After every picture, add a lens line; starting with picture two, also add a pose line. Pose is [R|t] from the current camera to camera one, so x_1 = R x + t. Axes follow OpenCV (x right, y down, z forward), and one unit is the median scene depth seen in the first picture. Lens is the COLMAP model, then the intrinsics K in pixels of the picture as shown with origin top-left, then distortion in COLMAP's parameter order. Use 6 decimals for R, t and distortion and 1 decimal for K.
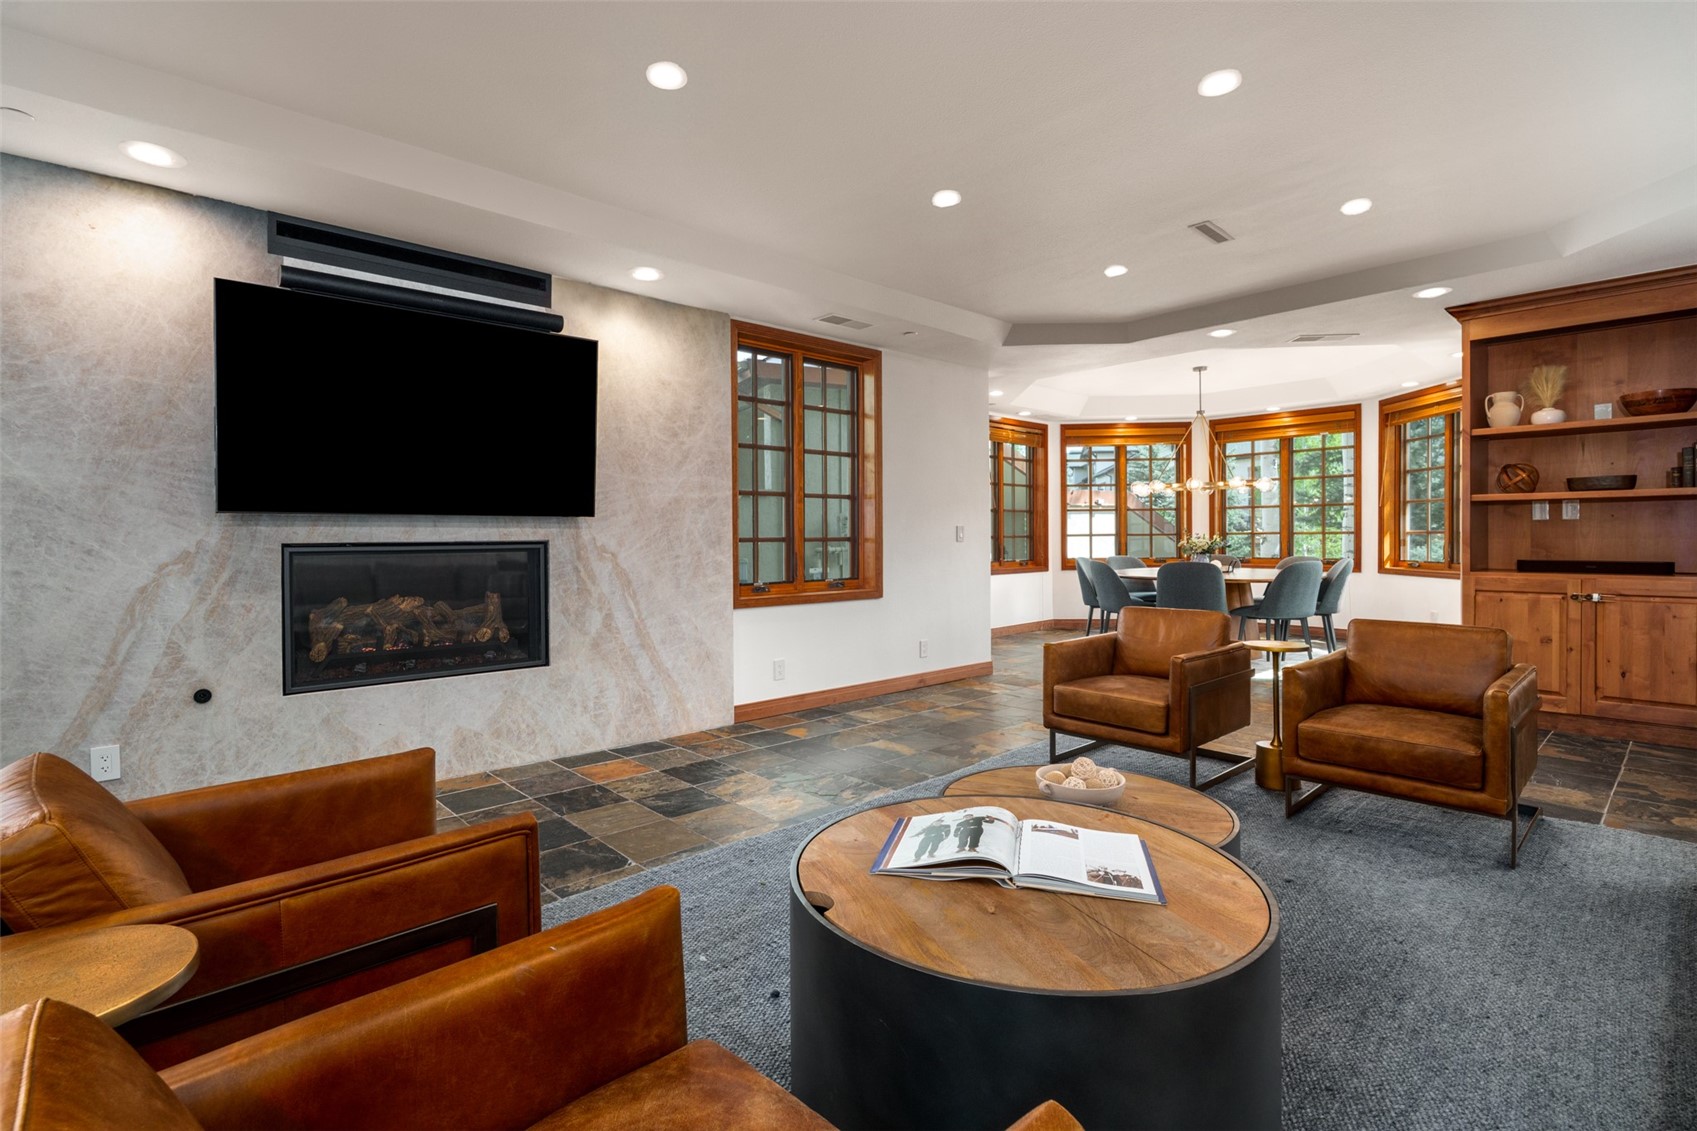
lens RADIAL K [[759.4, 0, 843.6], [0, 759.4, 544.3], [0, 0, 1]] dist [-0.000170, 0.001217]
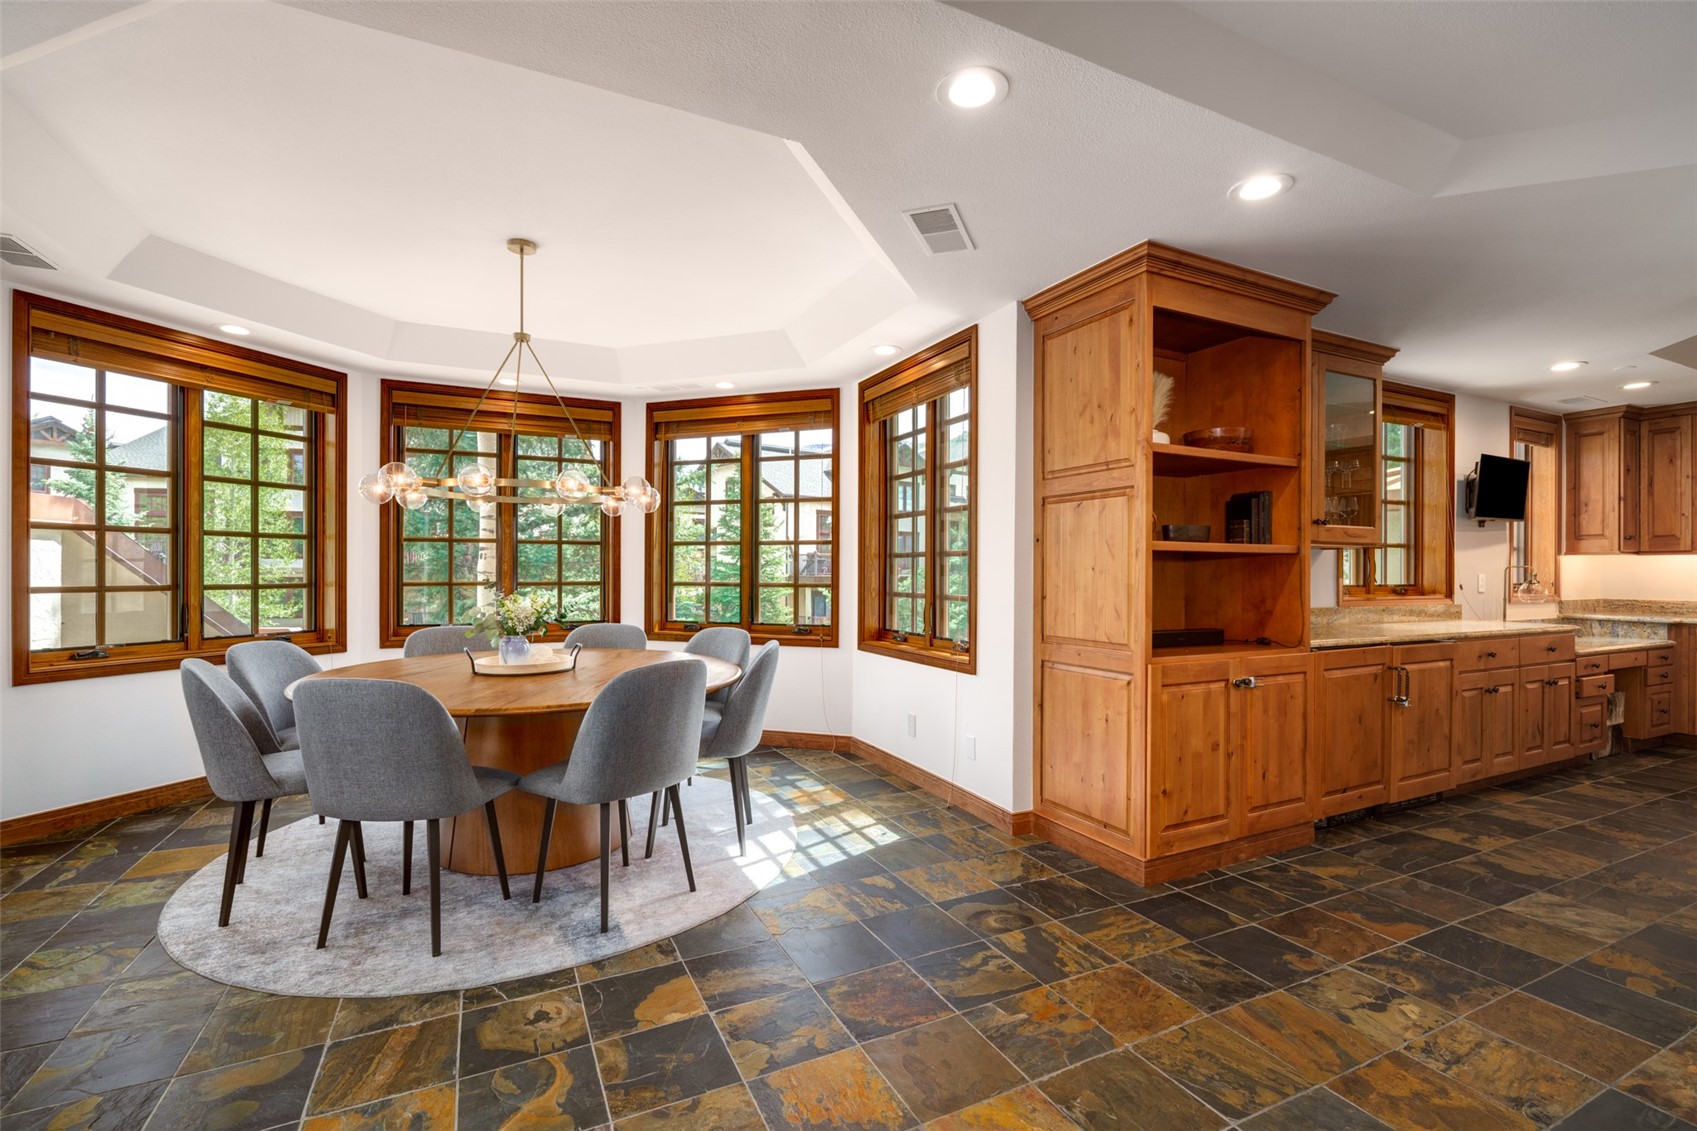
lens RADIAL K [[759.4, 0, 847.9], [0, 759.4, 571.0], [0, 0, 1]] dist [-0.000170, 0.001217]
pose [[0.299992, 0.005177, 0.953928, 0.129865], [0.005464, 0.999960, -0.007145, -0.040870], [-0.953926, 0.007355, 0.299952, 1.176922]]
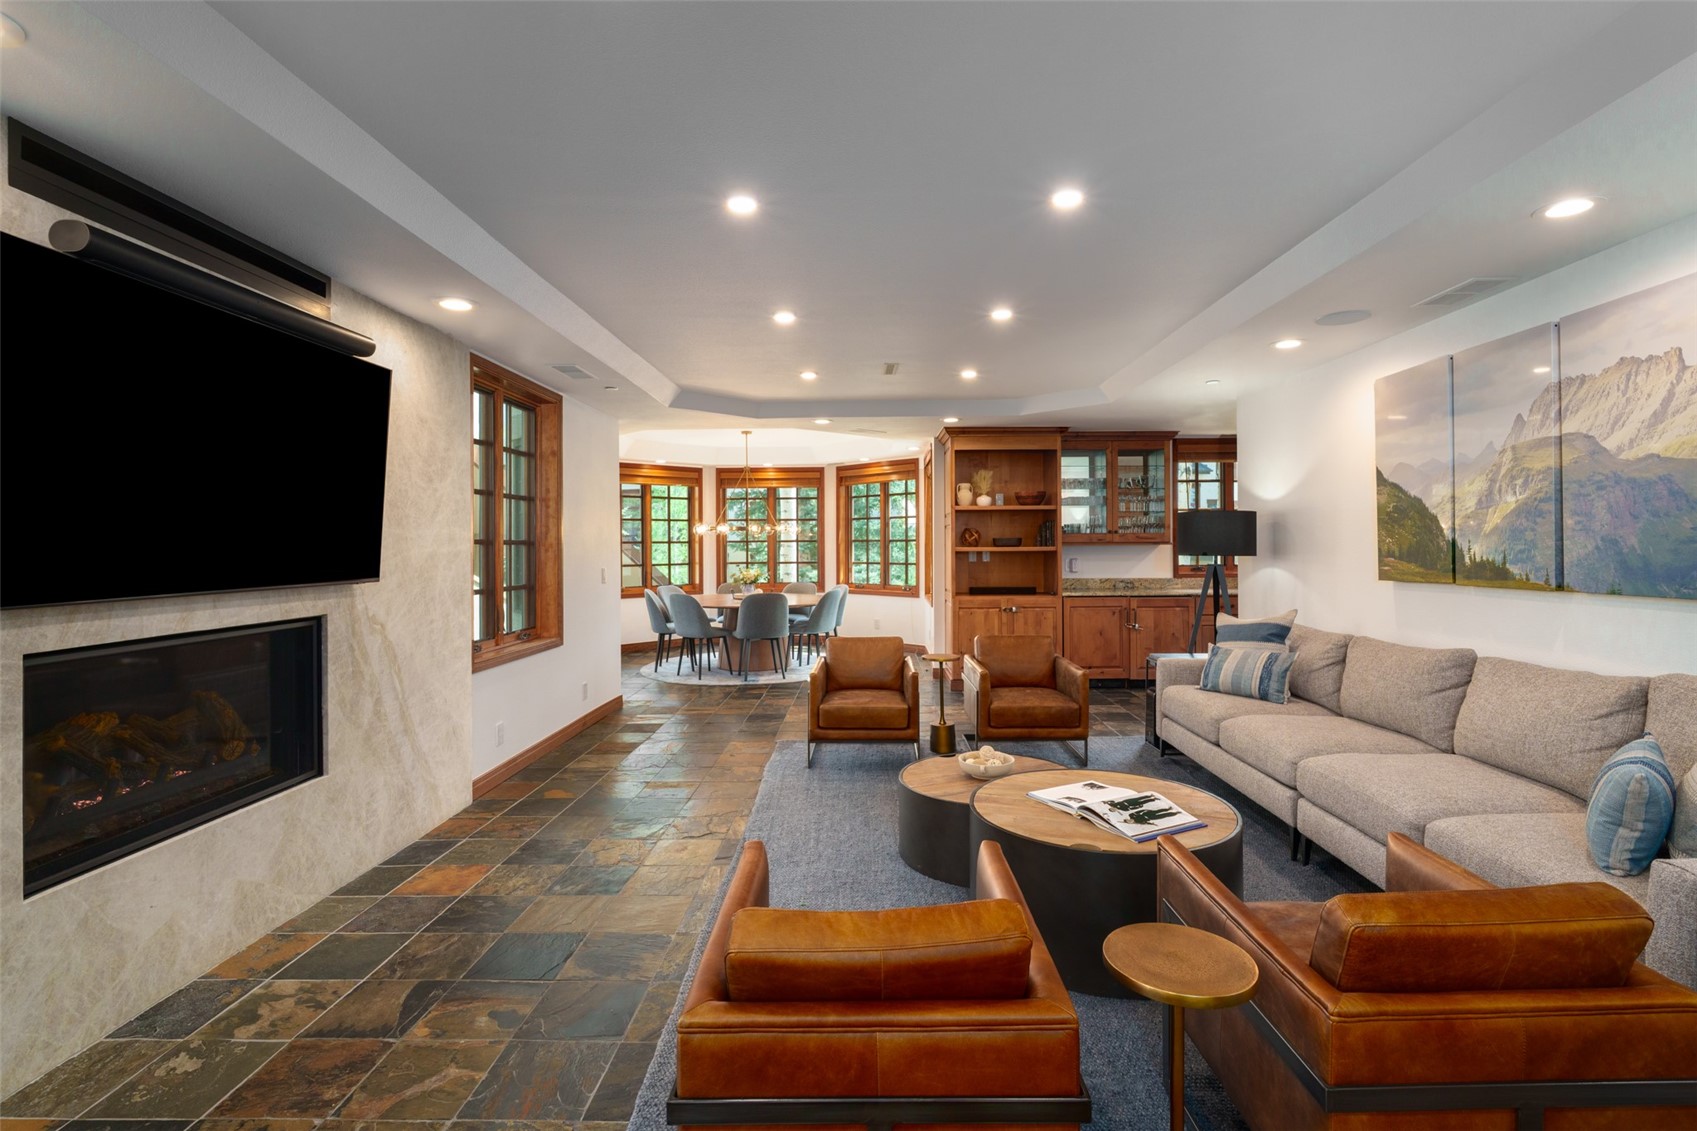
lens RADIAL K [[759.4, 0, 833.5], [0, 759.4, 546.2], [0, 0, 1]] dist [-0.000170, 0.001217]
pose [[0.708035, 0.002630, 0.706172, -0.526230], [0.008964, 0.999879, -0.012712, -0.056179], [-0.706120, 0.015331, 0.707926, 0.068089]]
